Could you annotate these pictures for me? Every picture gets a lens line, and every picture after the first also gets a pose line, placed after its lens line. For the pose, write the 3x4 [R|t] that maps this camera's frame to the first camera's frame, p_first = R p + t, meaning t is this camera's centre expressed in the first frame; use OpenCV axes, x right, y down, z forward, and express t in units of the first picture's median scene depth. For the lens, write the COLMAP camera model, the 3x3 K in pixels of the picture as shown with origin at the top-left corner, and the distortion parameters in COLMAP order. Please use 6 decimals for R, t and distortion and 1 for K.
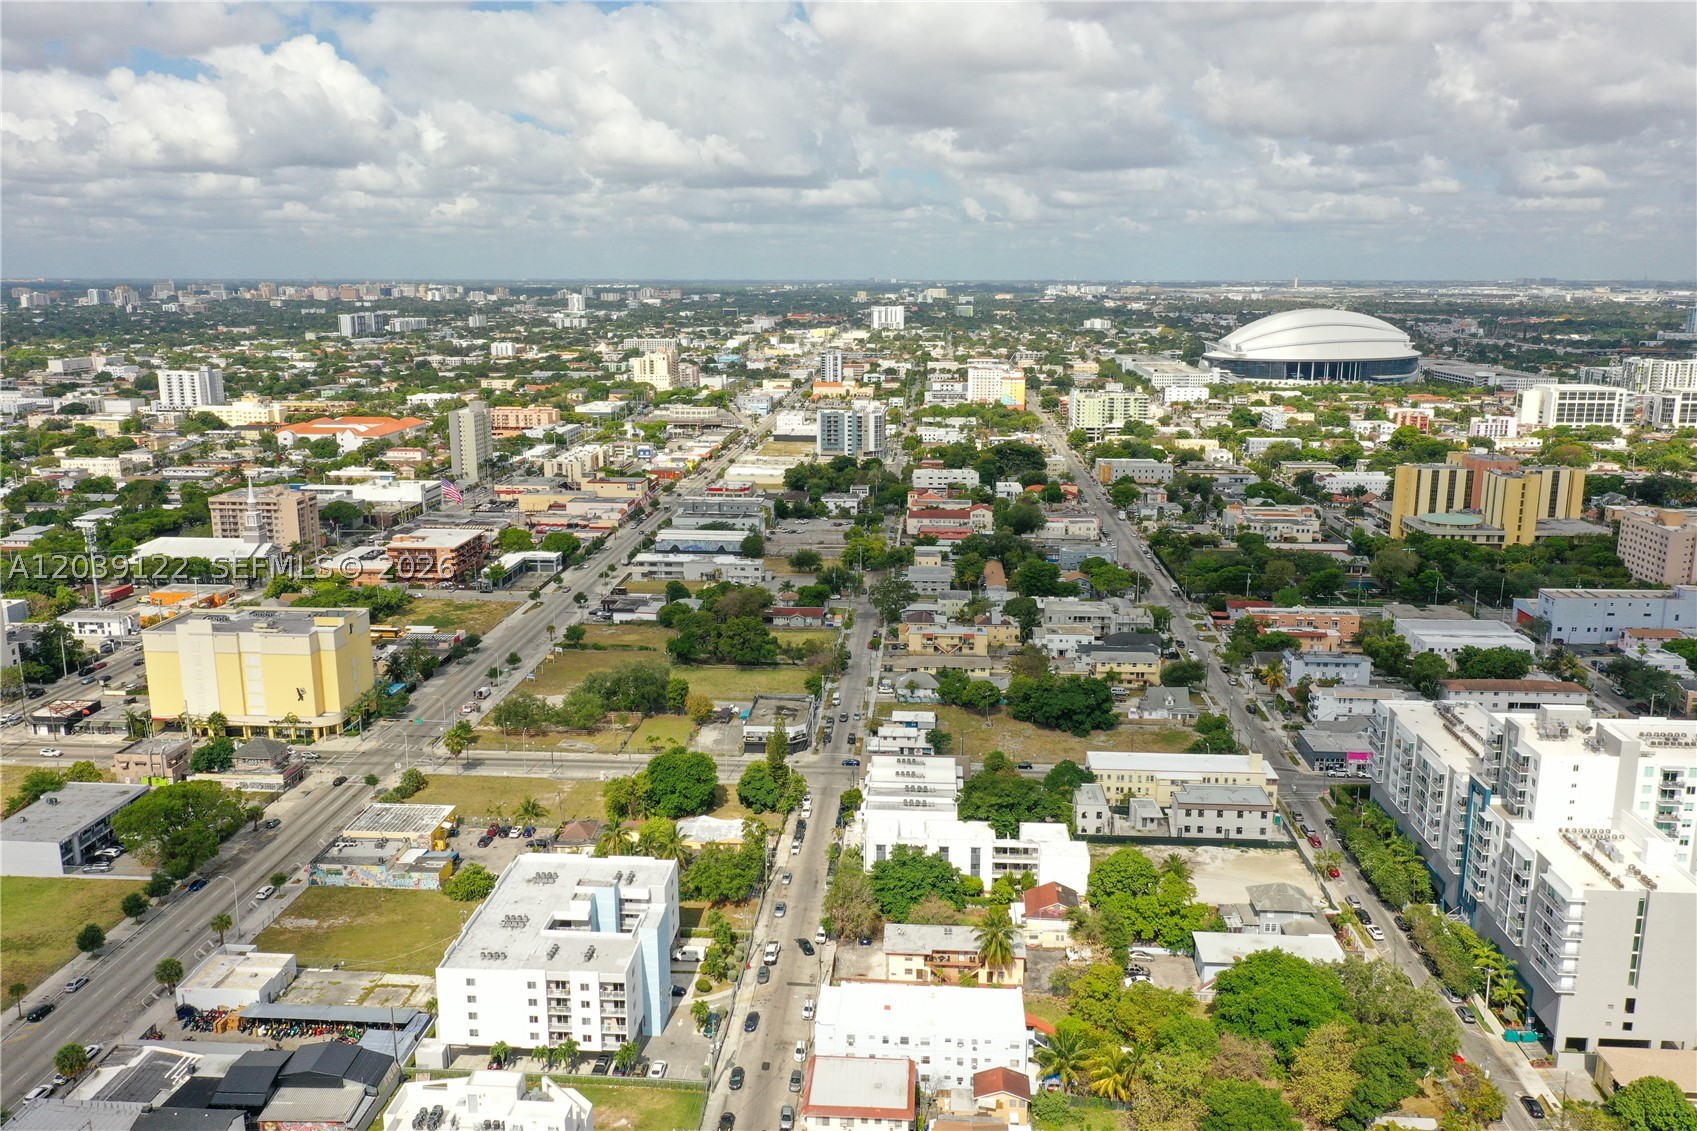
lens RADIAL K [[1335.3, 0, 848.7], [0, 1335.3, 534.6], [0, 0, 1]] dist [0.004911, -0.000615]
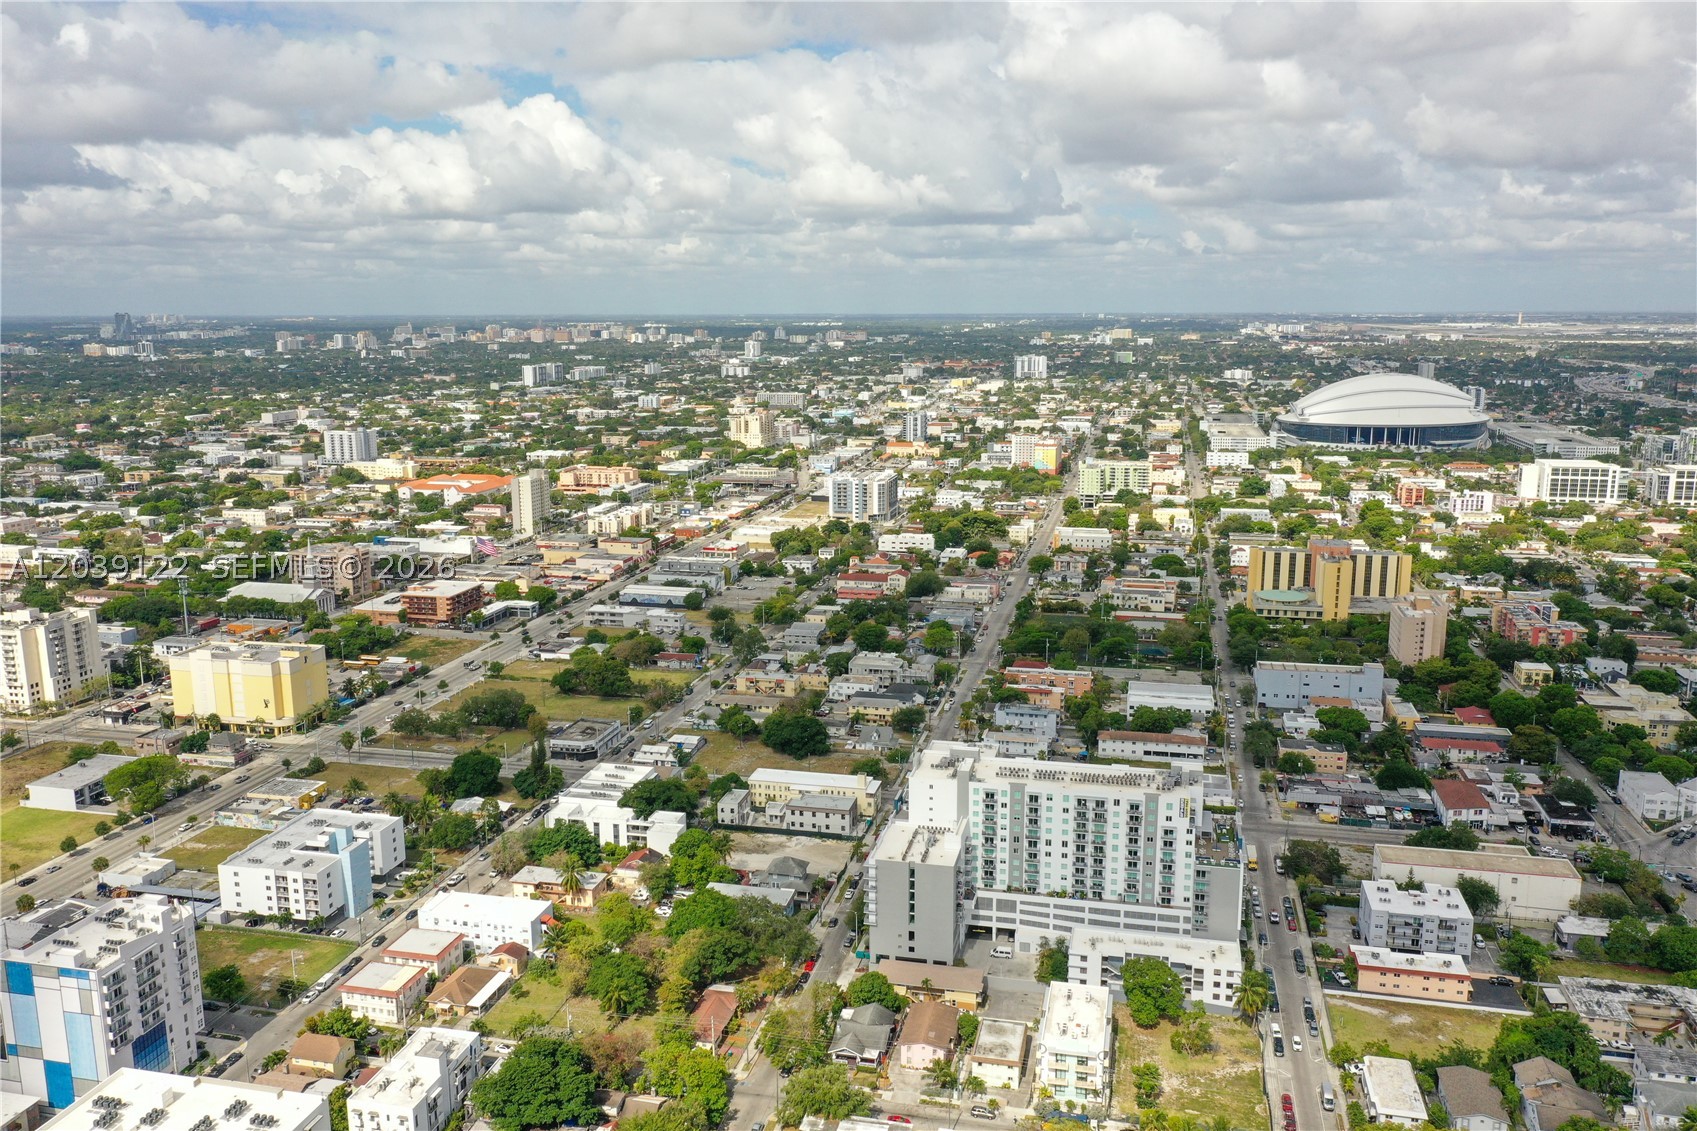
lens RADIAL K [[1333.3, 0, 848.5], [0, 1333.3, 565.5], [0, 0, 1]] dist [0.003673, 0.003542]
pose [[0.986812, 0.026251, -0.159730, 0.261419], [-0.026297, 0.999653, 0.001825, -0.029585], [0.159723, 0.002399, 0.987159, -0.196316]]
